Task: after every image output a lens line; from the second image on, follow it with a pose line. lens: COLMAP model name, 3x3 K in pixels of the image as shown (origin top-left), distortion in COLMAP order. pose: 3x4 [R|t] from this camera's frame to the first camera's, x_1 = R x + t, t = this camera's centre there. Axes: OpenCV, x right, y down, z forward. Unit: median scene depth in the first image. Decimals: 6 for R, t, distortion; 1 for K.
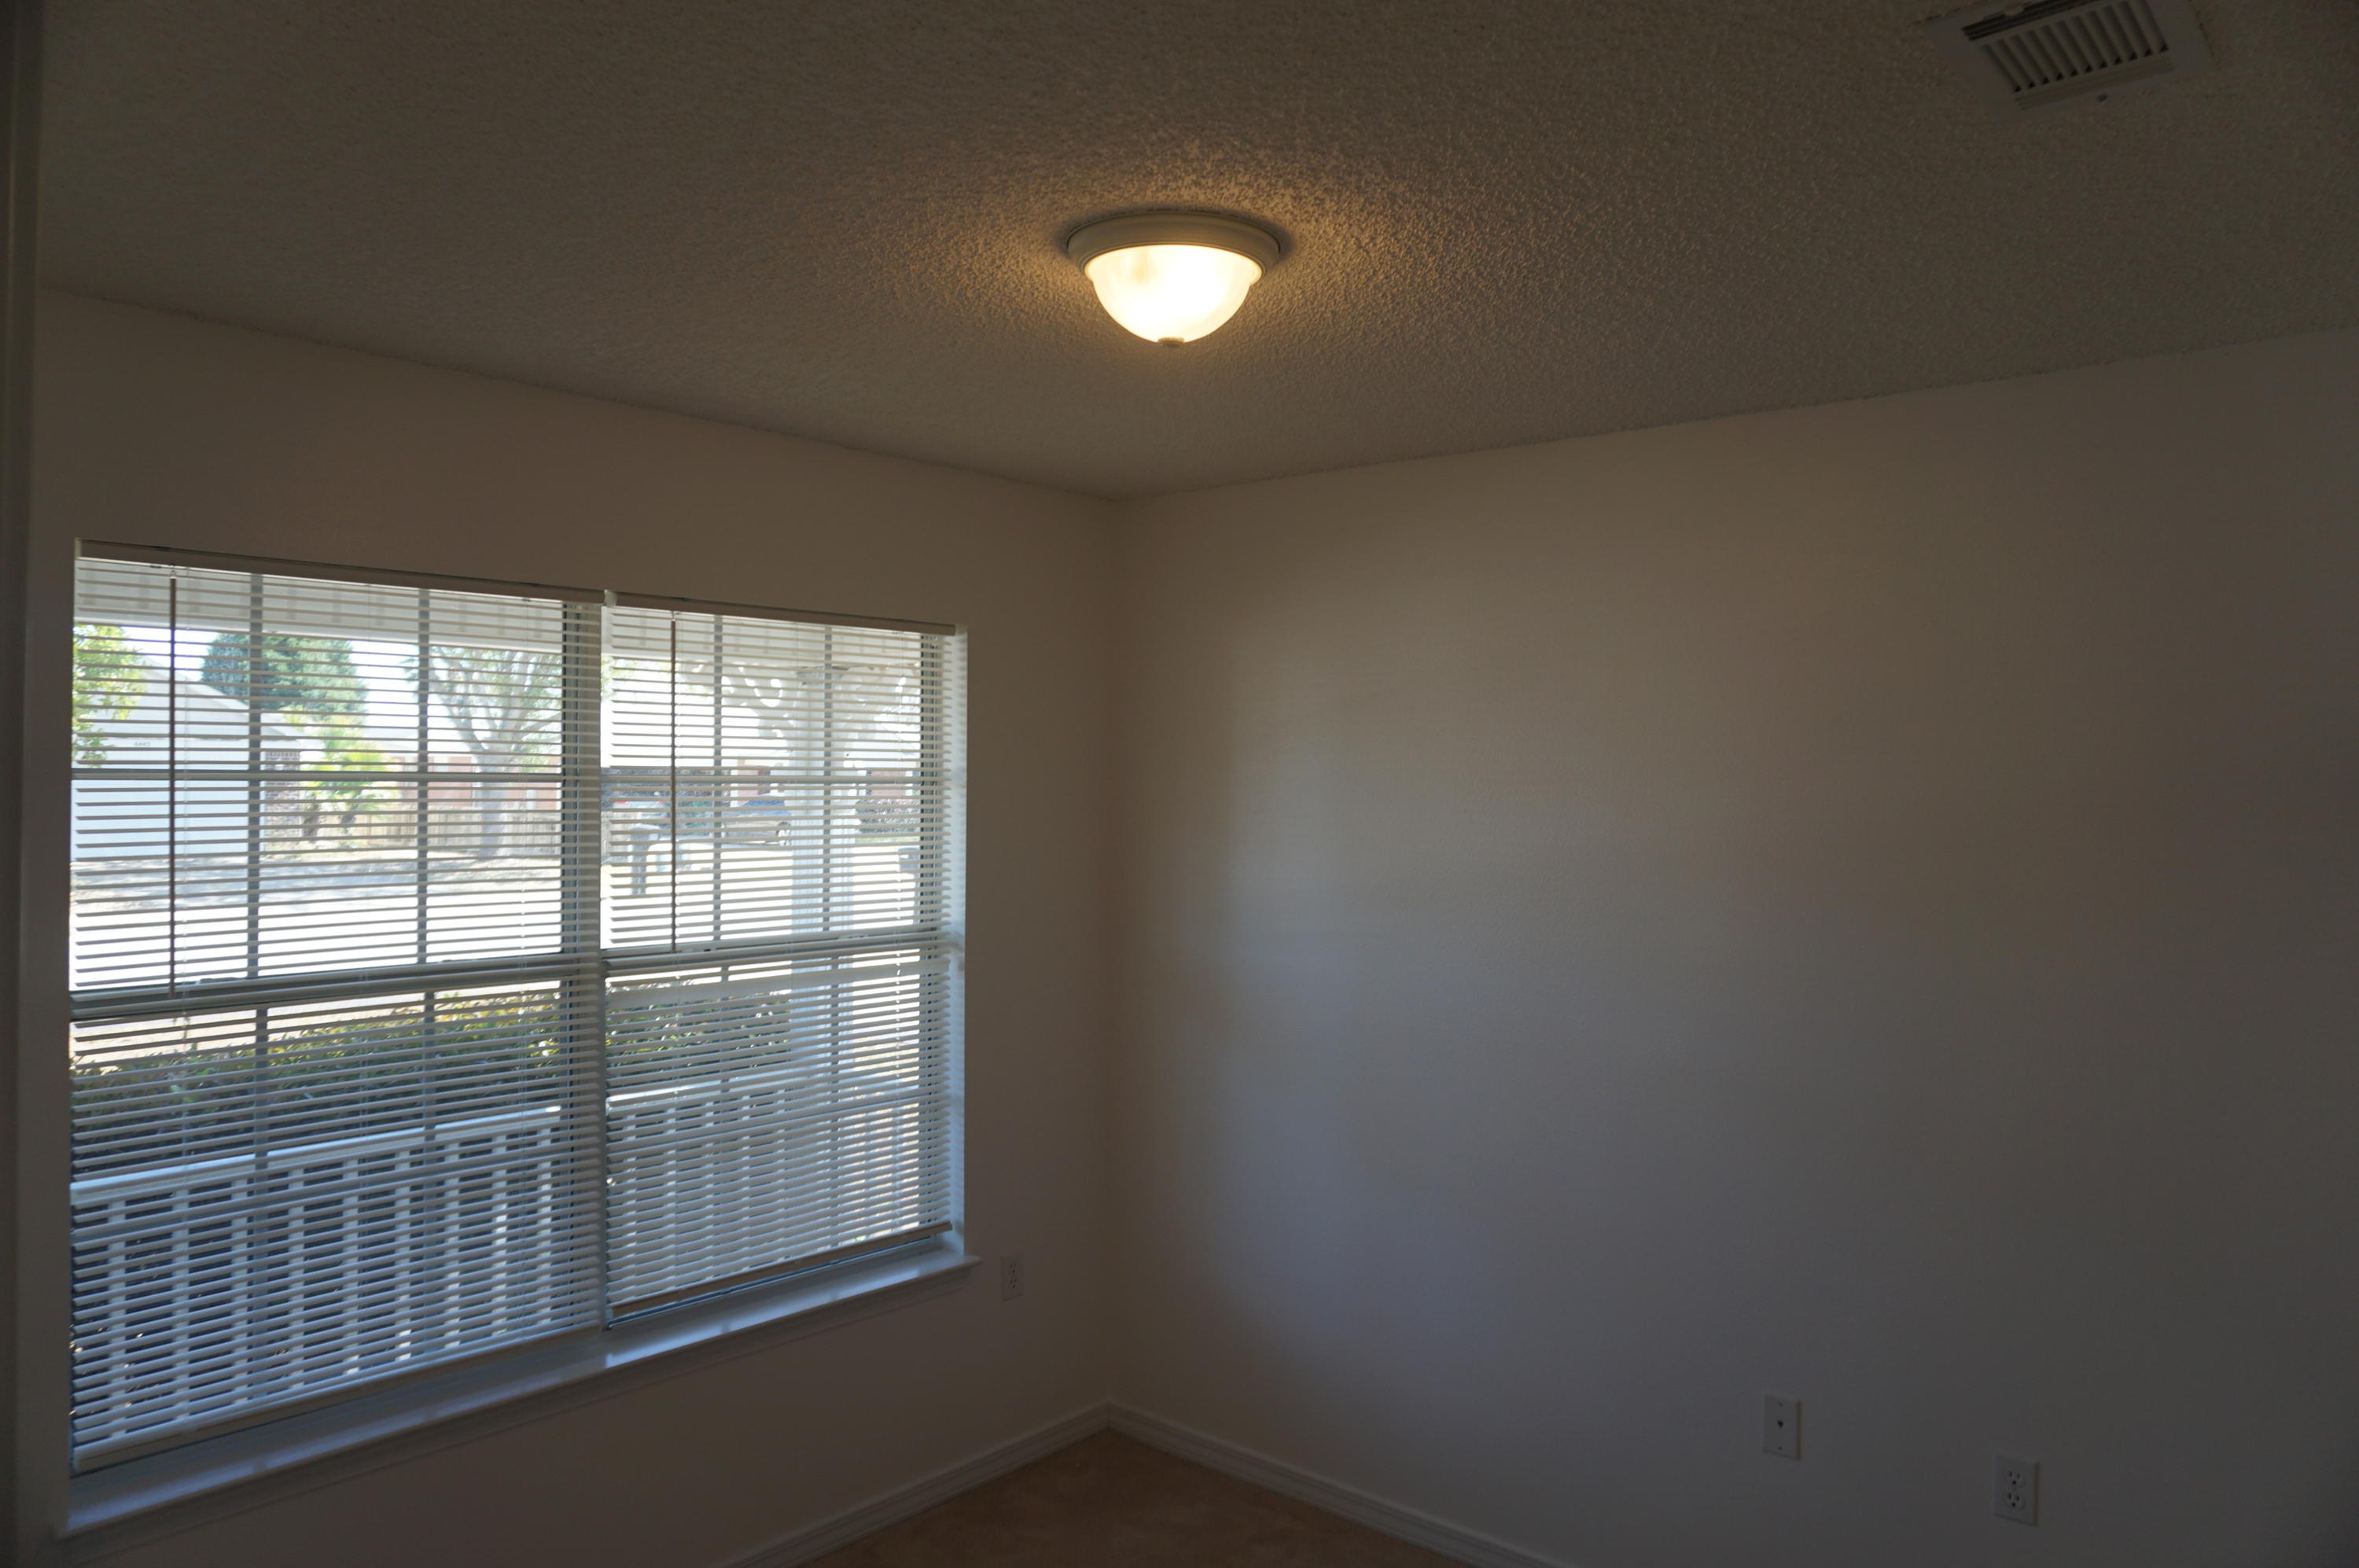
lens RADIAL K [[1592.9, 0, 1172.5], [0, 1592.9, 783.2], [0, 0, 1]] dist [0.000036, 0.018986]
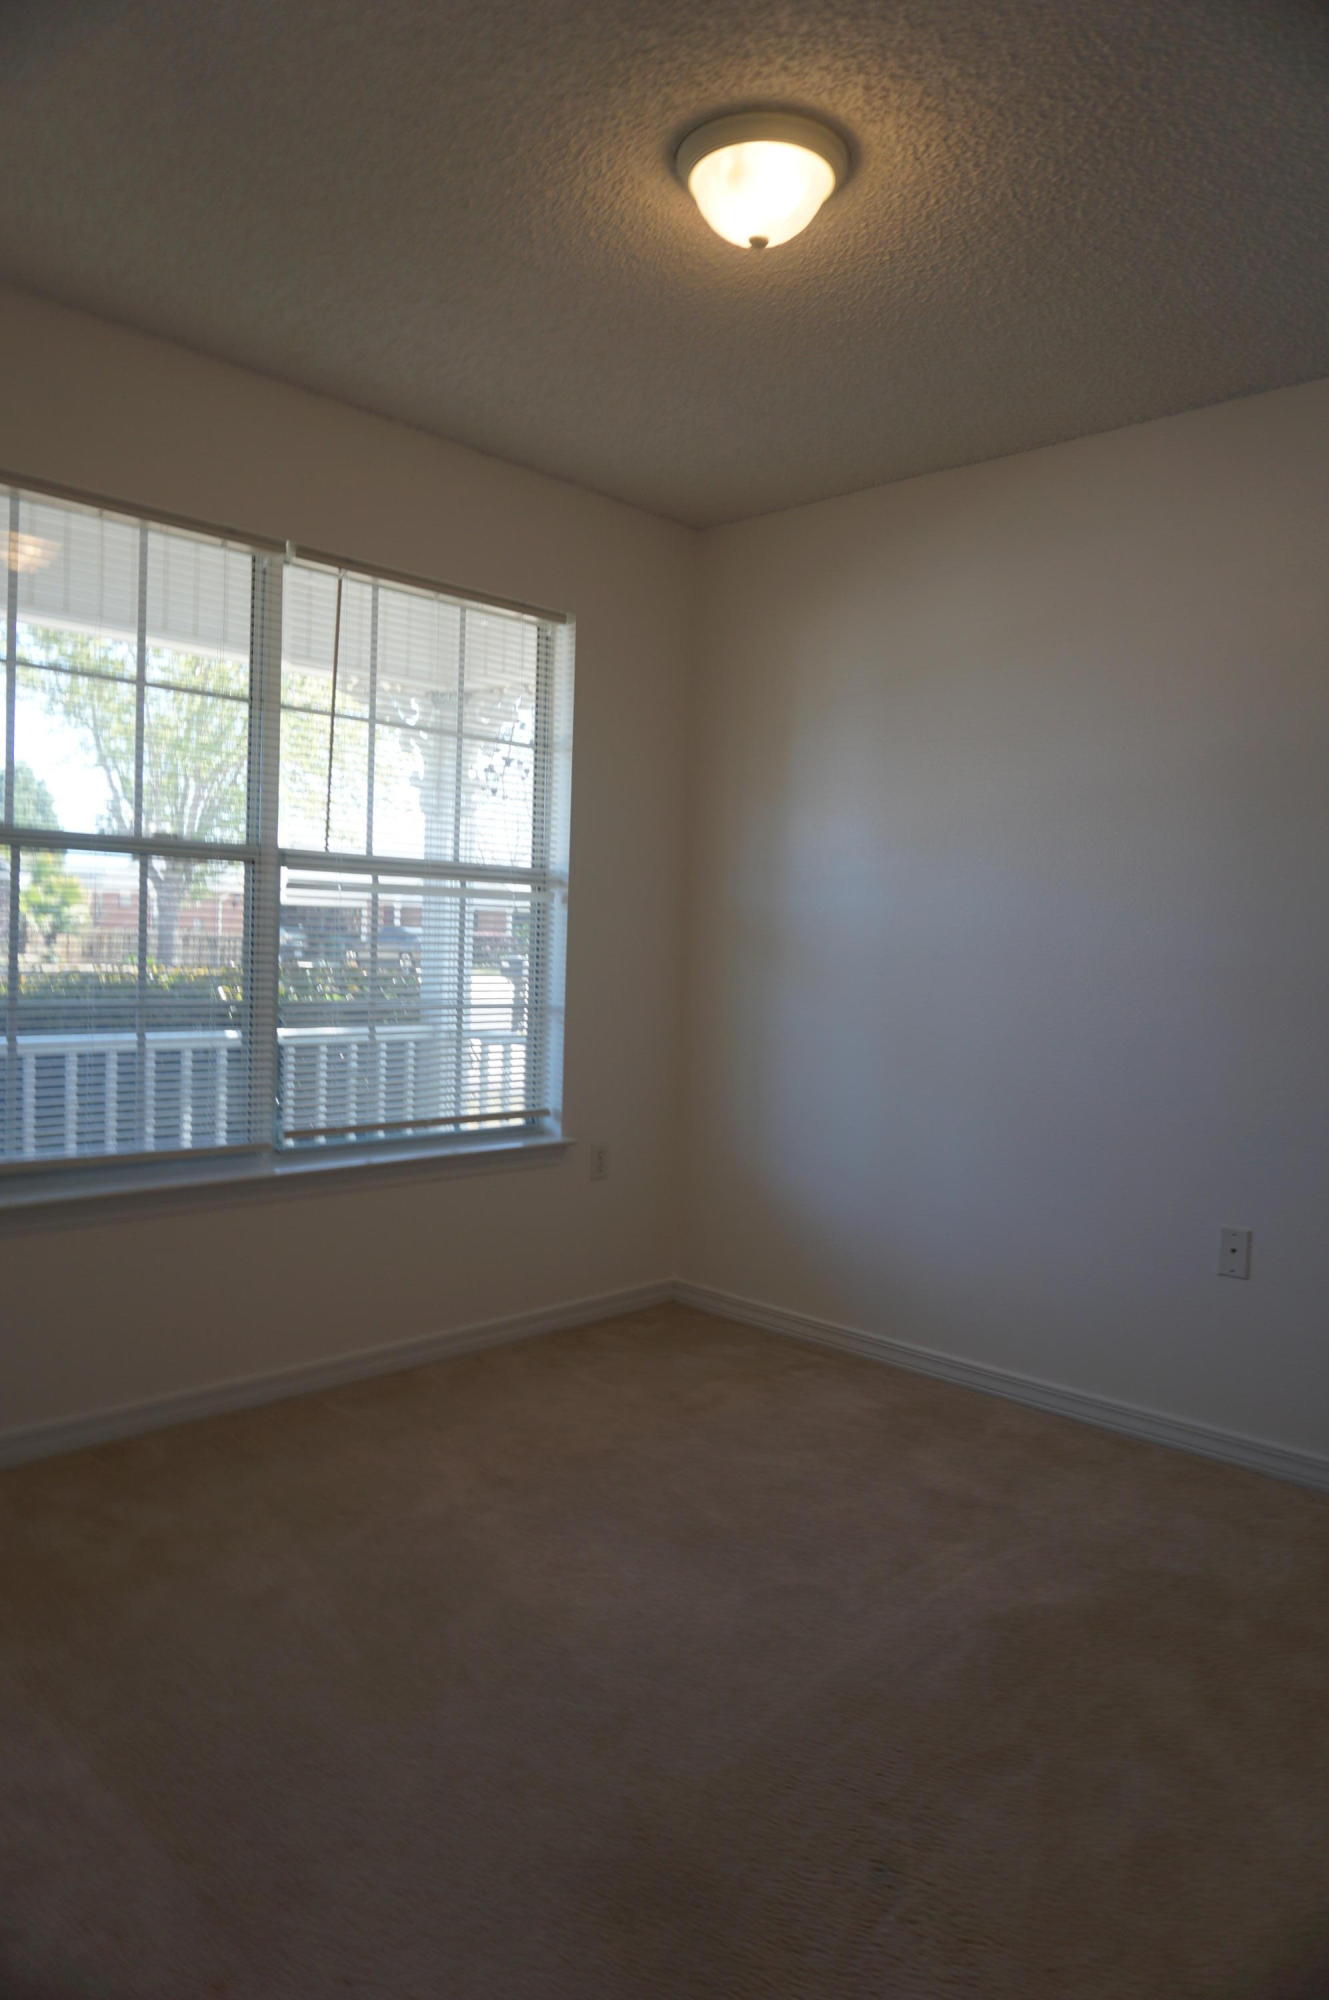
lens RADIAL K [[1350.4, 0, 667.4], [0, 1350.4, 1003.7], [0, 0, 1]] dist [0.000036, 0.018986]
pose [[0.998638, 0.026175, -0.045143, -0.005696], [-0.025098, 0.999390, 0.024269, 0.197828], [0.045750, -0.023103, 0.998686, -0.036986]]
